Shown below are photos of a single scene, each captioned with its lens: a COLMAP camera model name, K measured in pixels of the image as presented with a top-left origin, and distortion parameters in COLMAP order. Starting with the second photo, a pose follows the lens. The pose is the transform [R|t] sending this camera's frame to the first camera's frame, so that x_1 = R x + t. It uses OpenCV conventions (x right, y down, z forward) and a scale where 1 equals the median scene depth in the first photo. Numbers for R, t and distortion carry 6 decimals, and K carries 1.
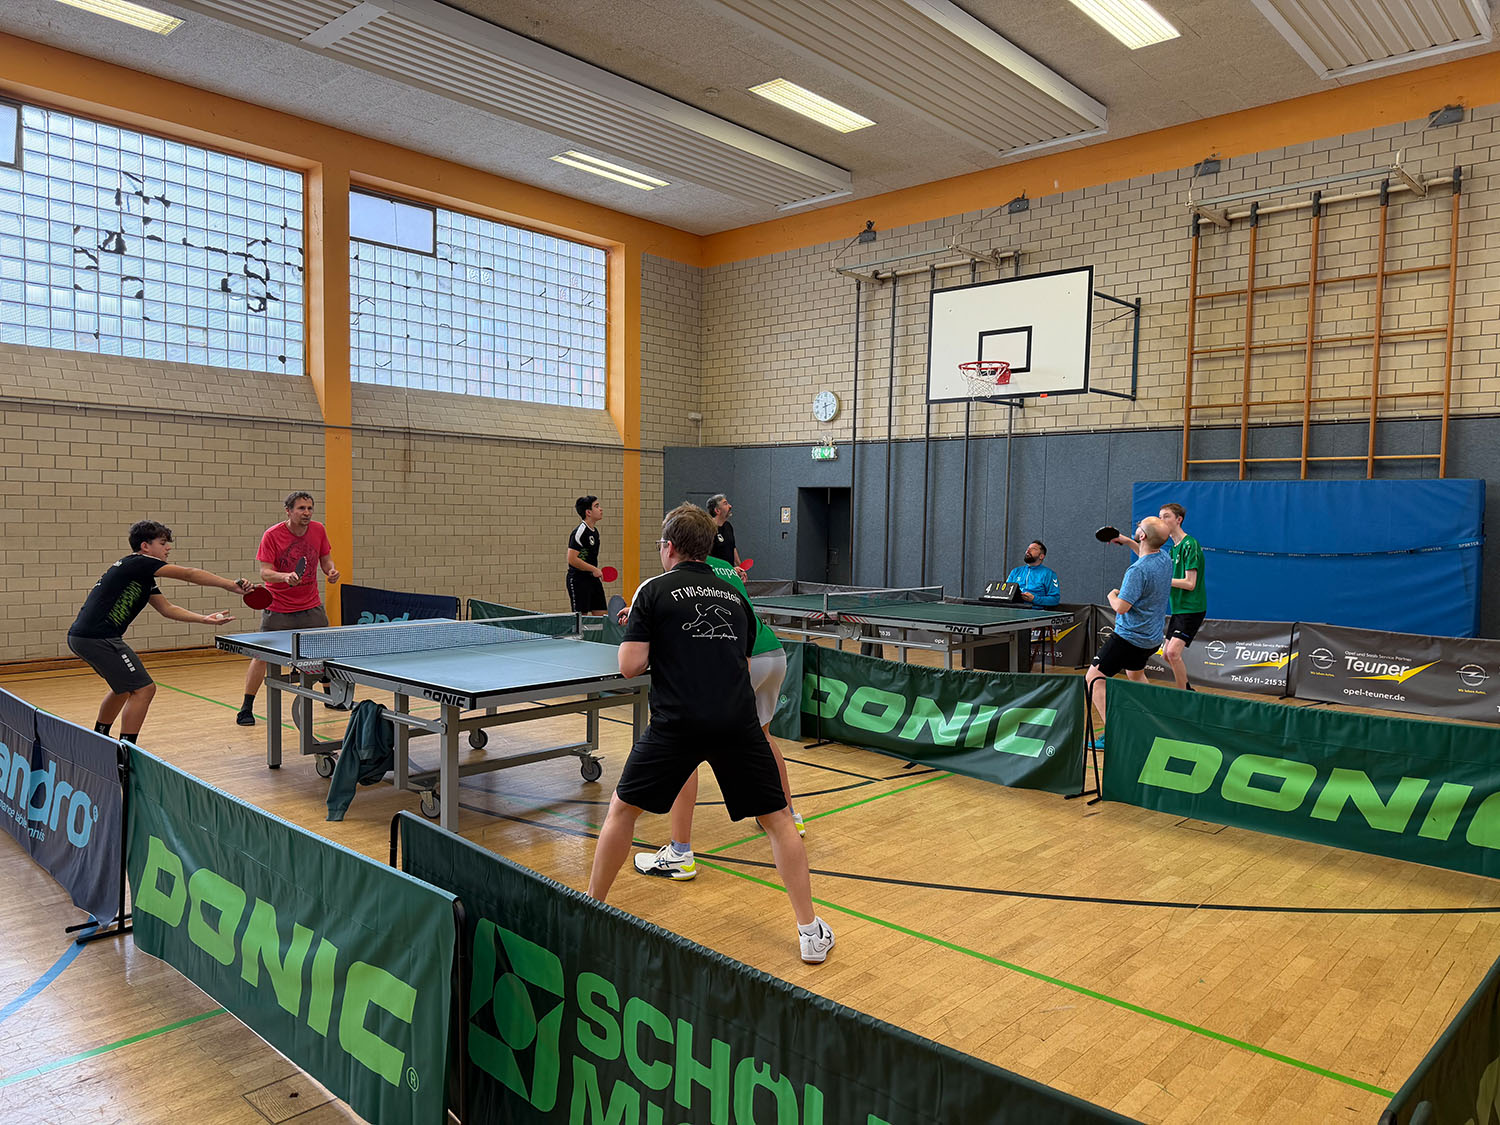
lens RADIAL K [[1059.6, 0, 726.1], [0, 1059.6, 559.1], [0, 0, 1]] dist [0.058581, -0.005104]
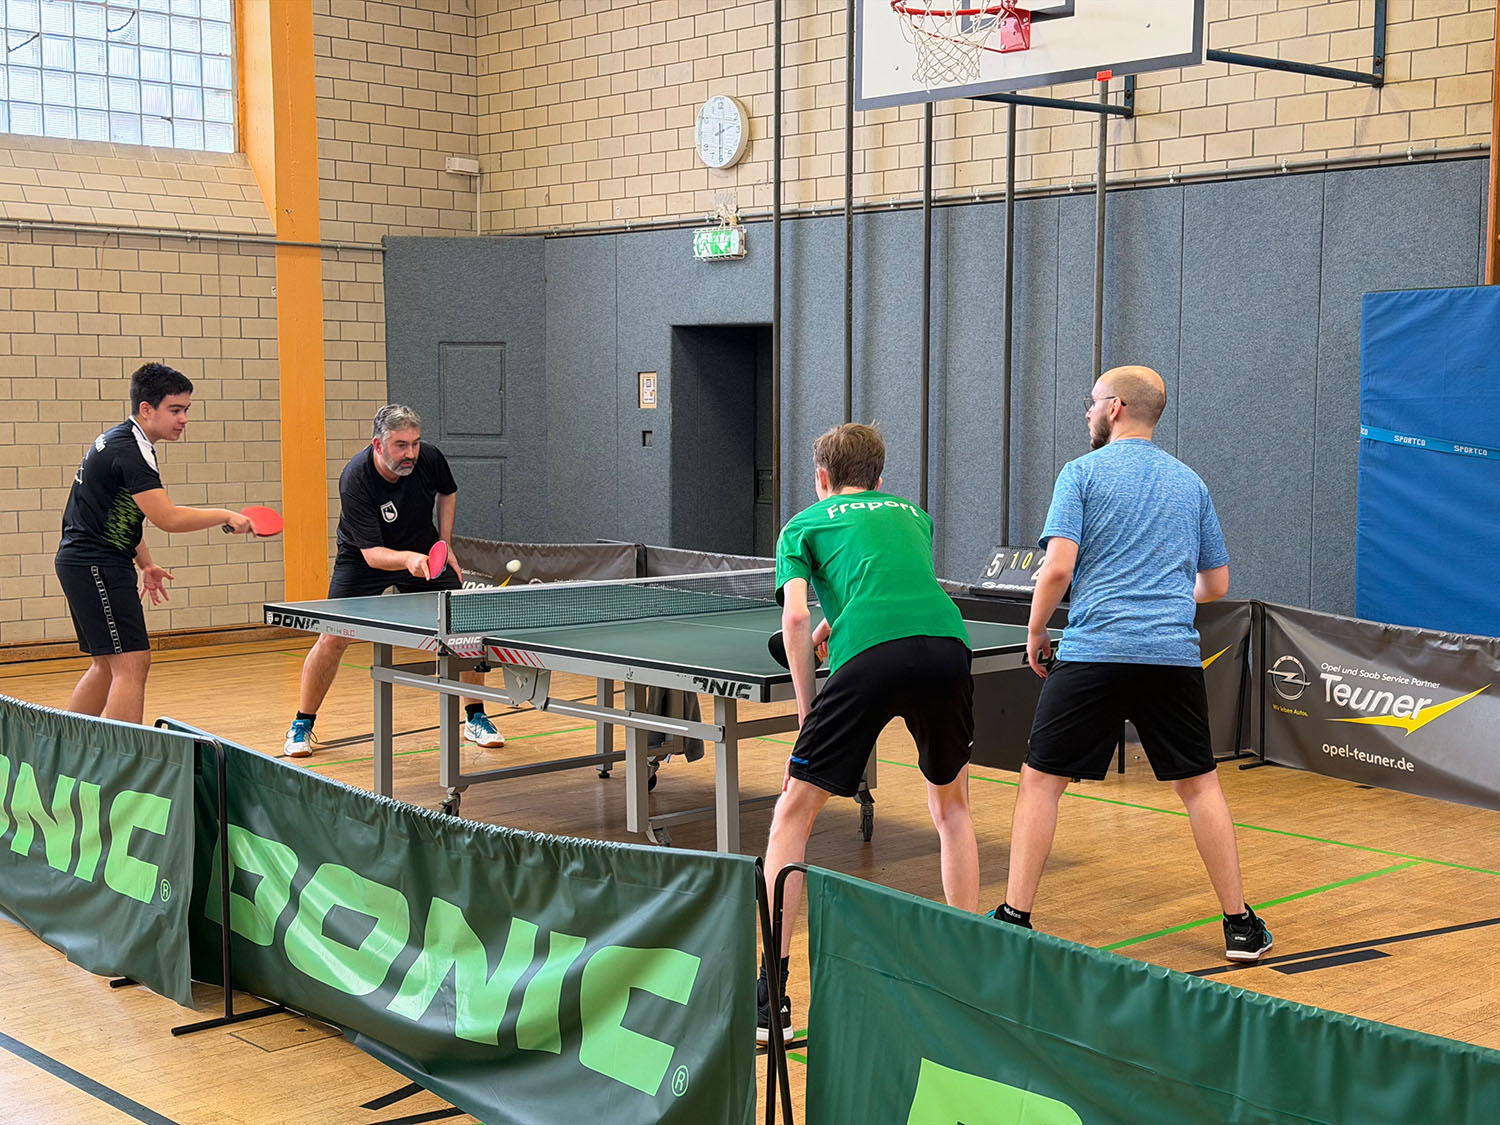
lens RADIAL K [[2097.6, 0, 750.0], [0, 2097.6, 562.5], [0, 0, 1]] dist [0.103899, -0.077994]
pose [[0.997069, -0.010100, -0.075836, 0.191635], [0.013027, 0.999185, 0.038200, -0.004391], [0.075388, -0.039076, 0.996388, 0.175075]]
